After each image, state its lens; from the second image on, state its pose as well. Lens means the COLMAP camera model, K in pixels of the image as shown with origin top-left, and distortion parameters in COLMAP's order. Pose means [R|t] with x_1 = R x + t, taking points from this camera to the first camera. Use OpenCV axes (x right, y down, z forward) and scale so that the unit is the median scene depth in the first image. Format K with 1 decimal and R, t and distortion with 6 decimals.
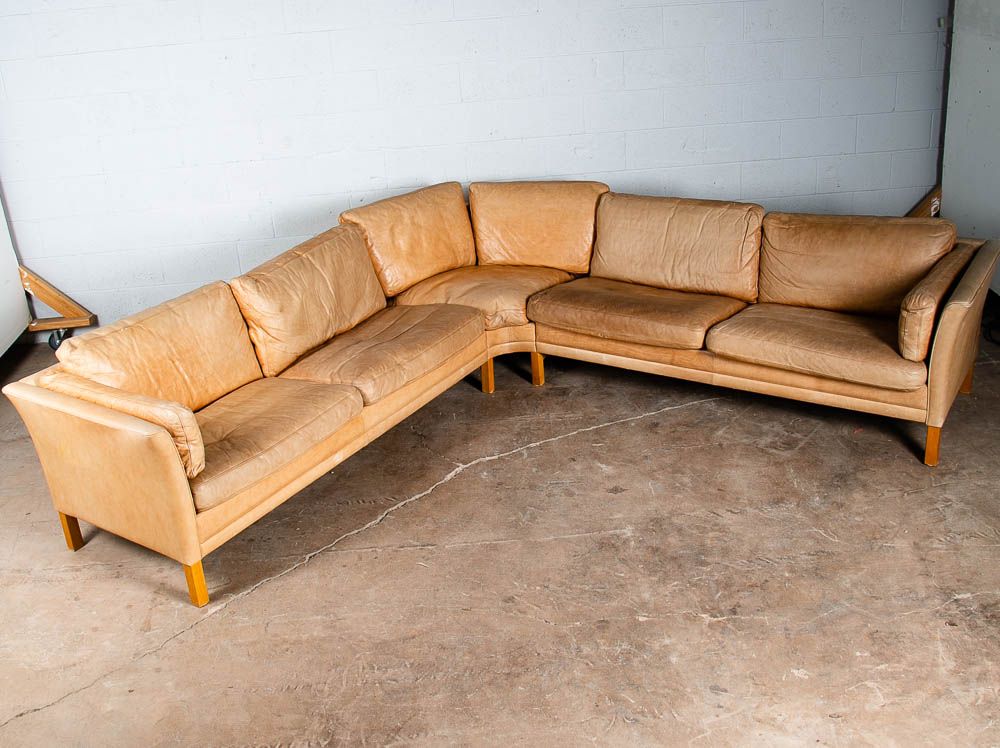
lens RADIAL K [[1008.6, 0, 500.0], [0, 1008.6, 374.0], [0, 0, 1]] dist [-0.140249, 0.105528]
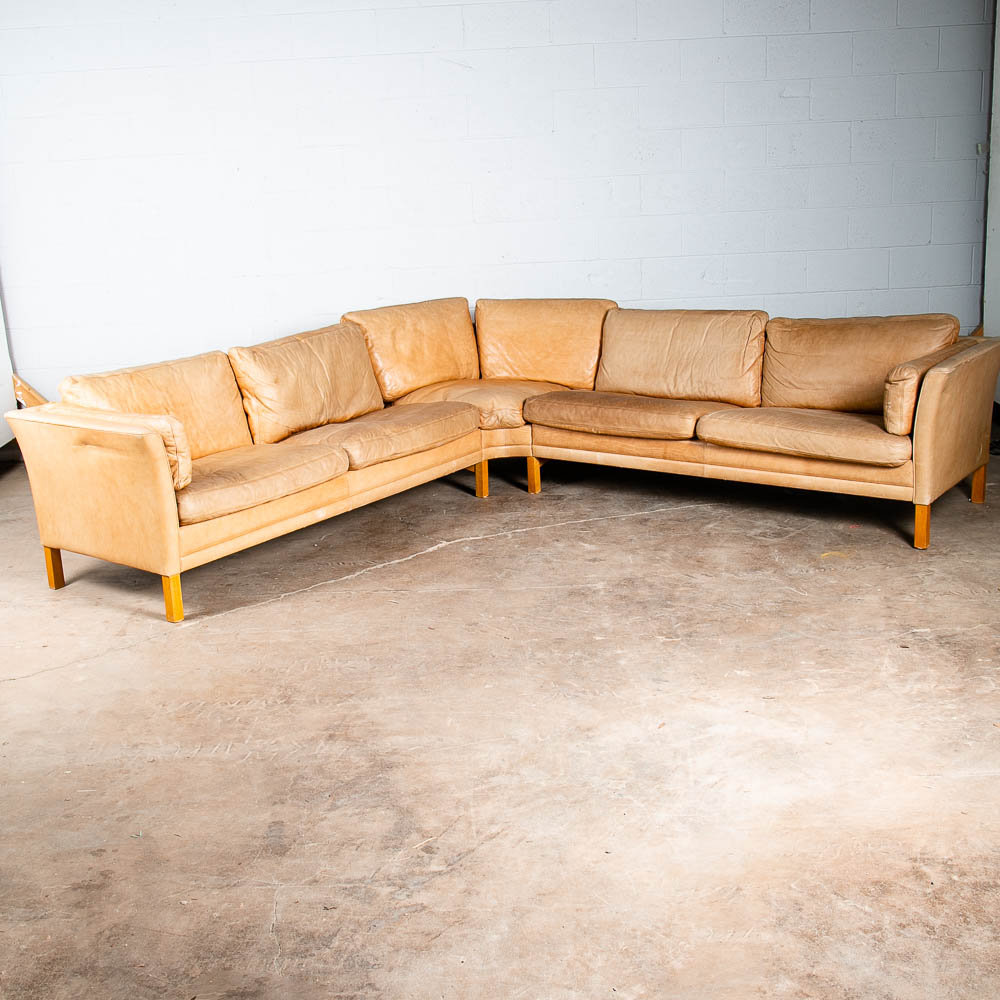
lens RADIAL K [[1255.8, 0, 480.6], [0, 1255.8, 551.0], [0, 0, 1]] dist [-0.072363, 0.046227]
pose [[0.996963, 0.041377, -0.065977, 0.080777], [-0.048773, 0.992196, -0.114753, 0.243859], [0.060714, 0.117622, 0.991201, -0.231799]]
